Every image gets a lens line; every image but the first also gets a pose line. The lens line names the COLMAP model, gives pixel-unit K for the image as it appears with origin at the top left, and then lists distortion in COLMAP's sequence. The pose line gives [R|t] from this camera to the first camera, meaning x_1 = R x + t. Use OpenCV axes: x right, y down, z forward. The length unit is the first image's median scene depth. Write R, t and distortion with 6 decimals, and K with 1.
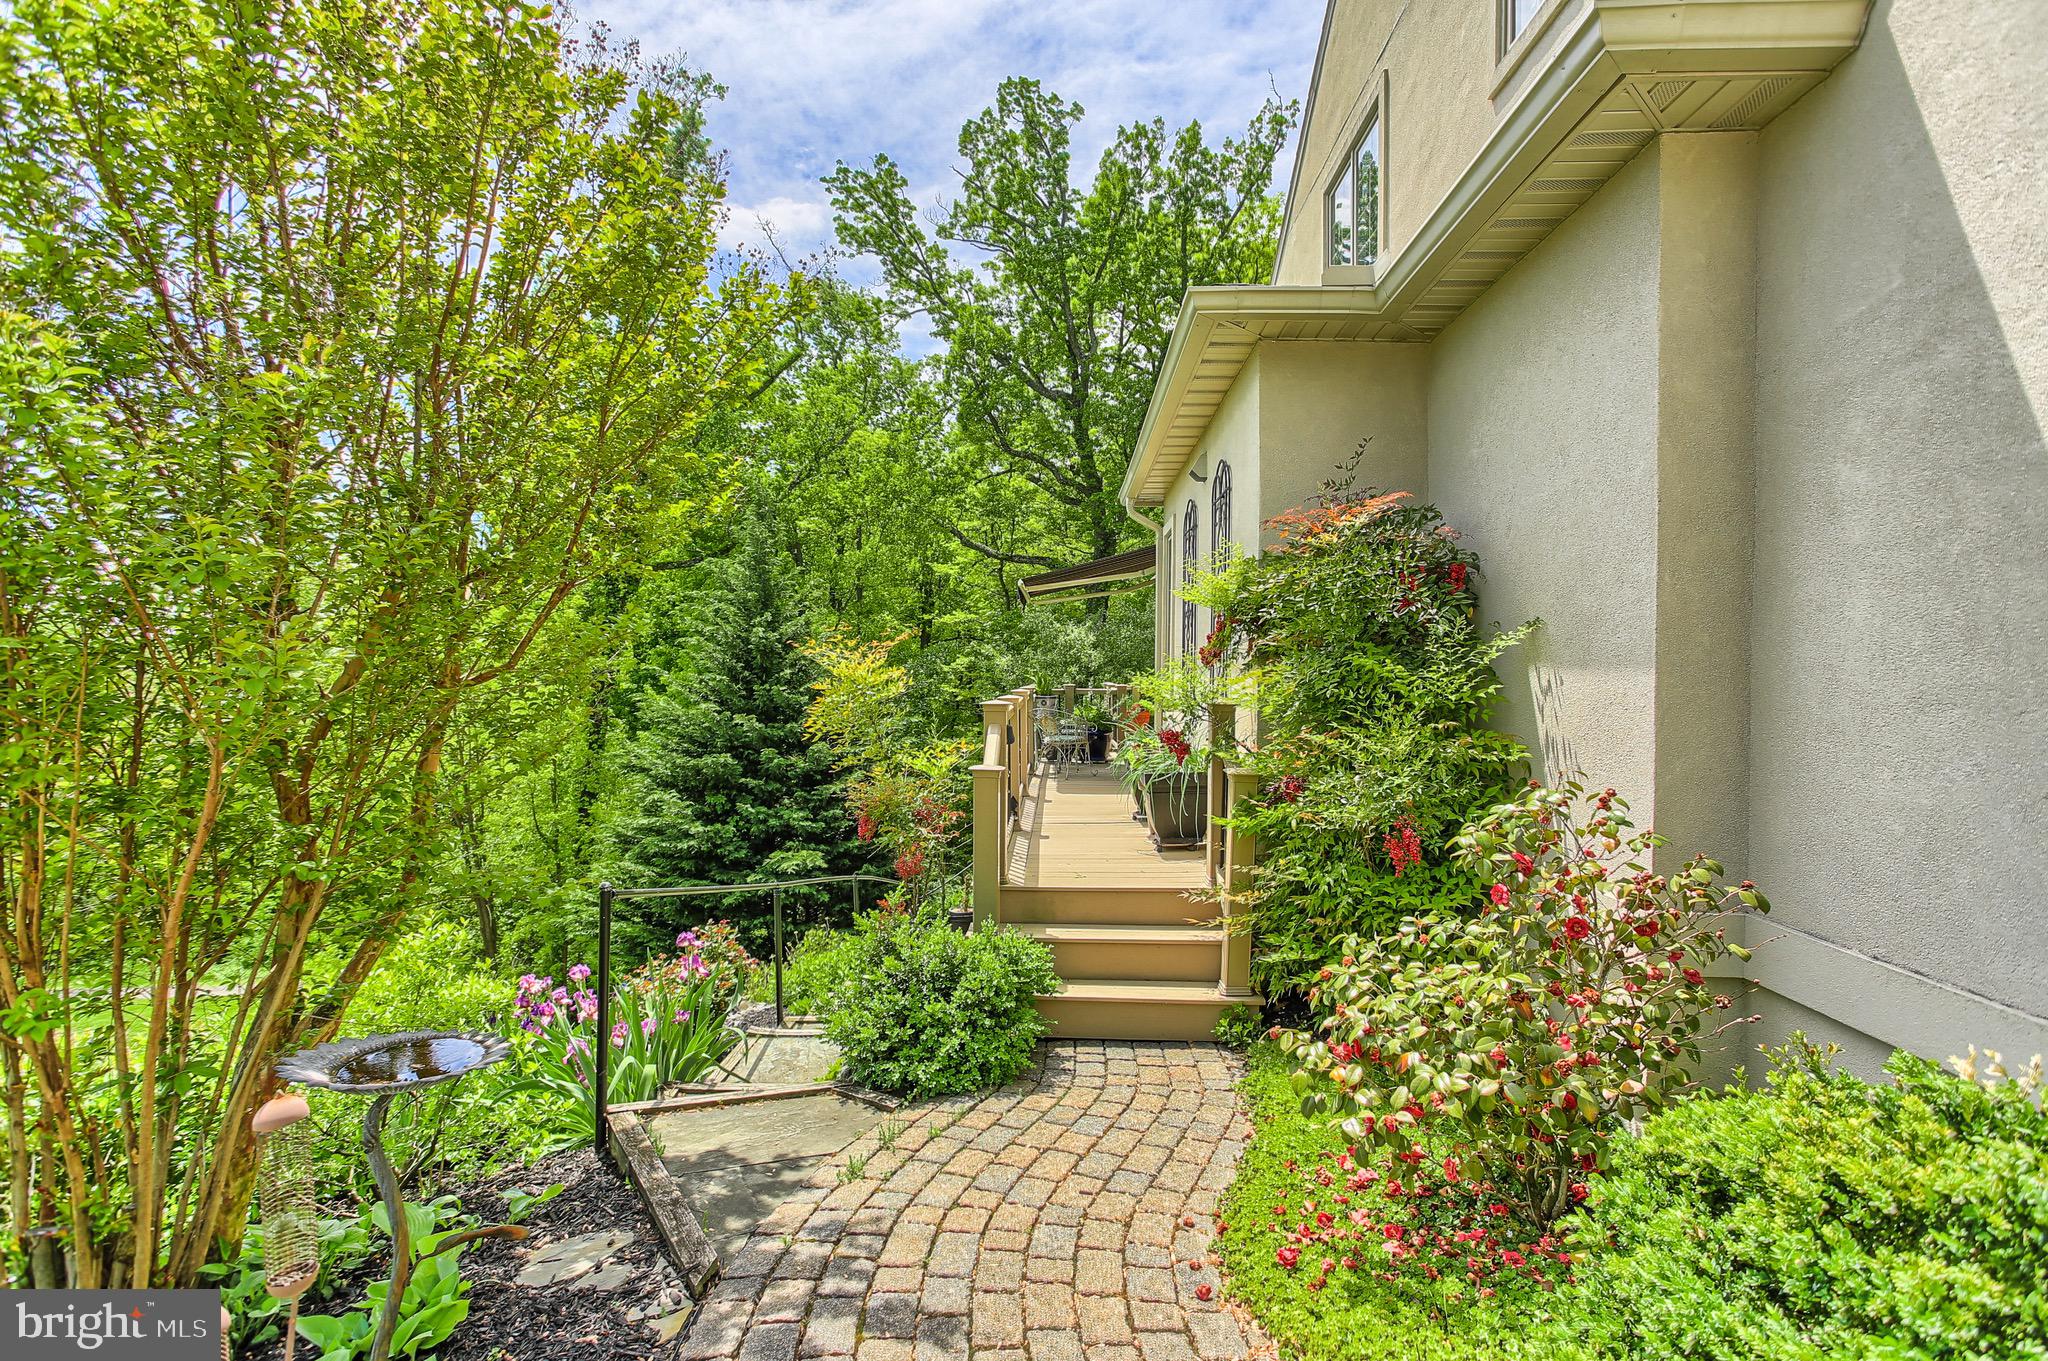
lens RADIAL K [[946.9, 0, 1028.4], [0, 946.9, 669.4], [0, 0, 1]] dist [-0.000244, 0.000932]
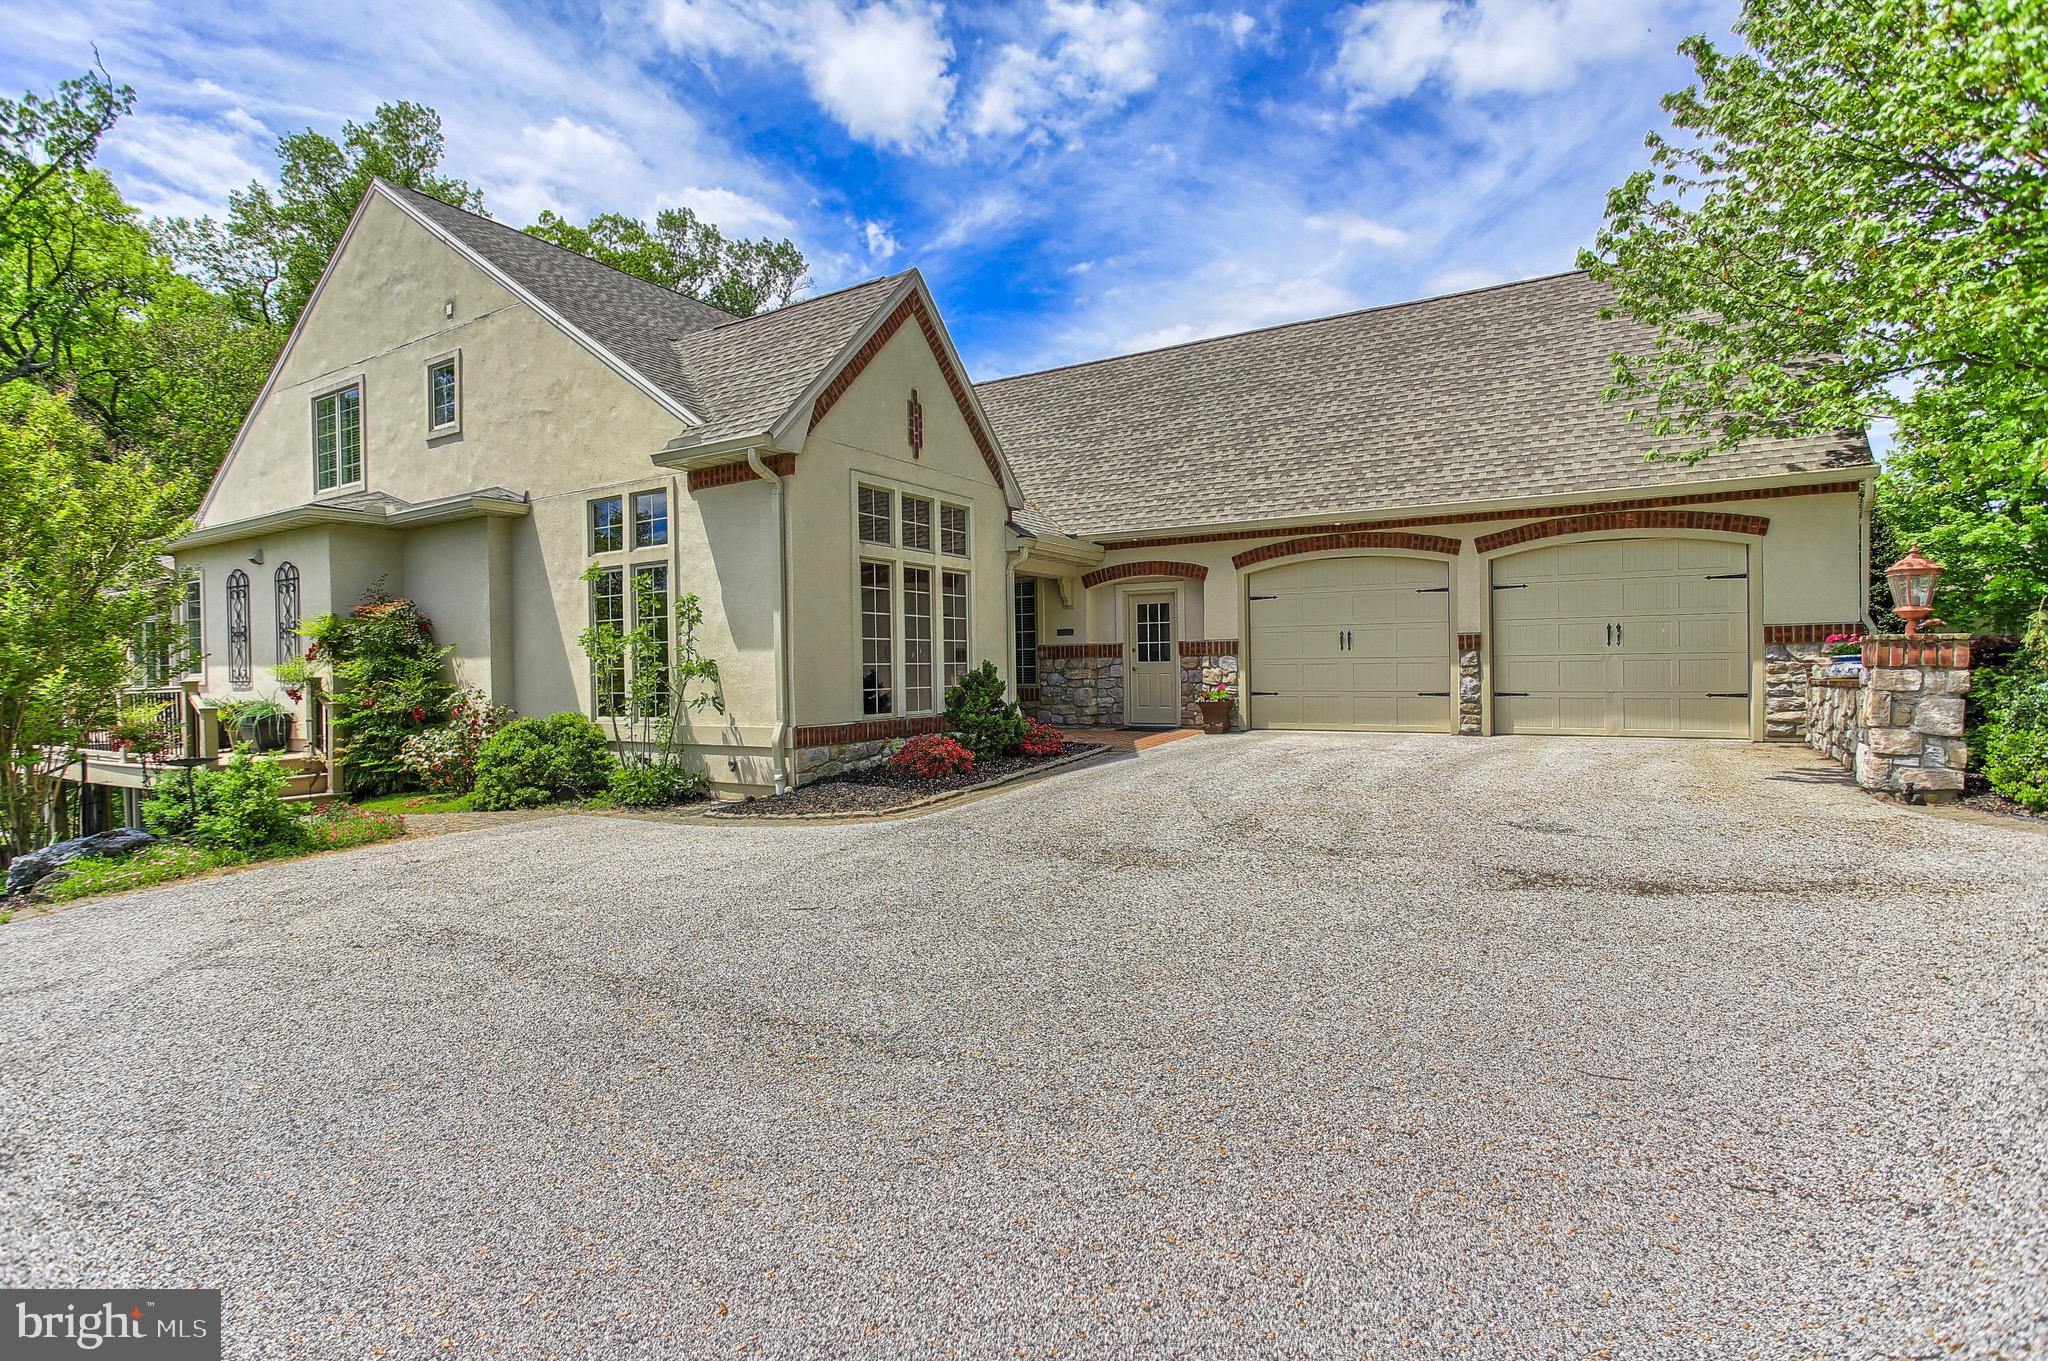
lens RADIAL K [[946.9, 0, 1021.9], [0, 946.9, 666.5], [0, 0, 1]] dist [-0.000244, 0.000932]
pose [[0.468419, -0.031910, 0.882930, -1.140682], [0.028623, 0.999371, 0.020933, 0.009651], [-0.883043, 0.015466, 0.469038, -1.793453]]
